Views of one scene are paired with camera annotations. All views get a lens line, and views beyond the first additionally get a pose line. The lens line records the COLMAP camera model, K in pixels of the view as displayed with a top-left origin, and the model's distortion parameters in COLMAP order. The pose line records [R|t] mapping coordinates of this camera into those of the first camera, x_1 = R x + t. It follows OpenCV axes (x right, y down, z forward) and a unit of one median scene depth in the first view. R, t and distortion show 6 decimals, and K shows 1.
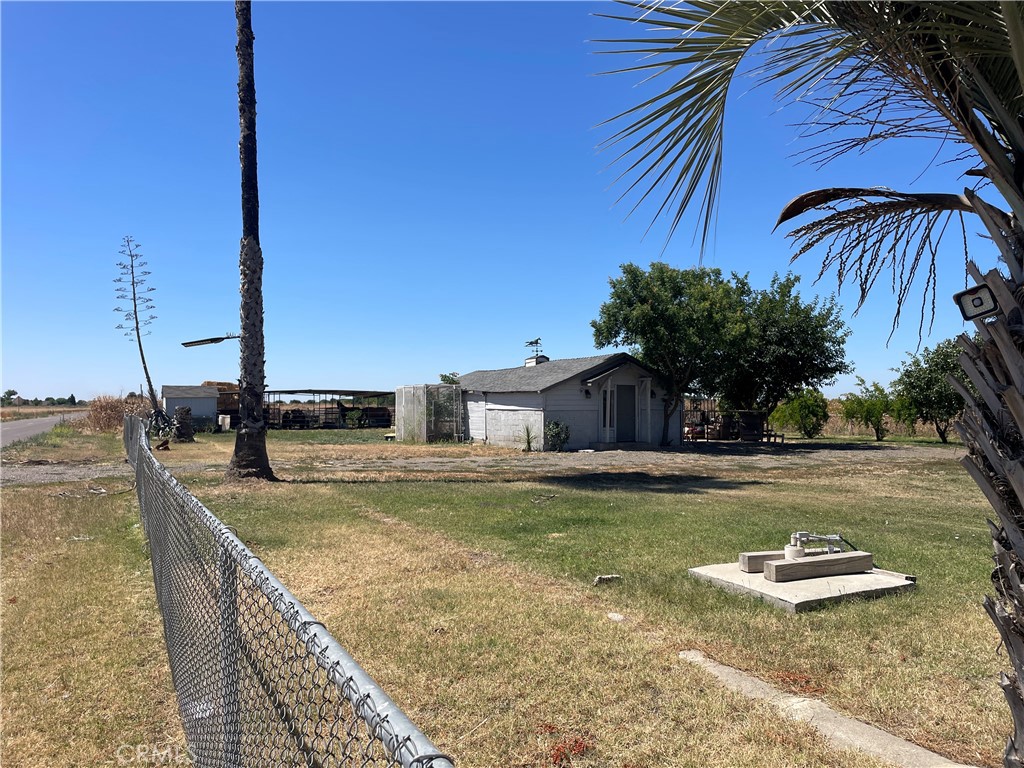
lens RADIAL K [[769.0, 0, 512.0], [0, 769.0, 384.0], [0, 0, 1]] dist [0.079454, -0.113679]
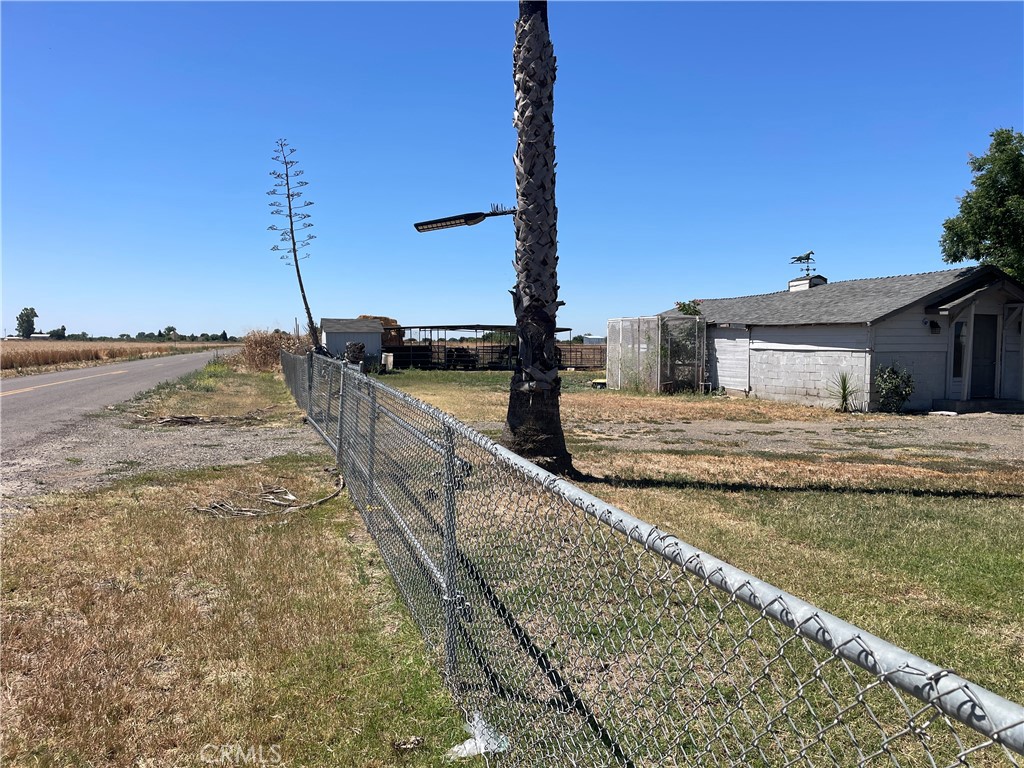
lens RADIAL K [[769.0, 0, 512.0], [0, 769.0, 384.0], [0, 0, 1]] dist [0.079454, -0.113679]
pose [[0.987391, 0.015337, -0.157556, -0.132889], [-0.002829, 0.996846, 0.079305, 0.007923], [0.158276, -0.077859, 0.984320, 0.231087]]
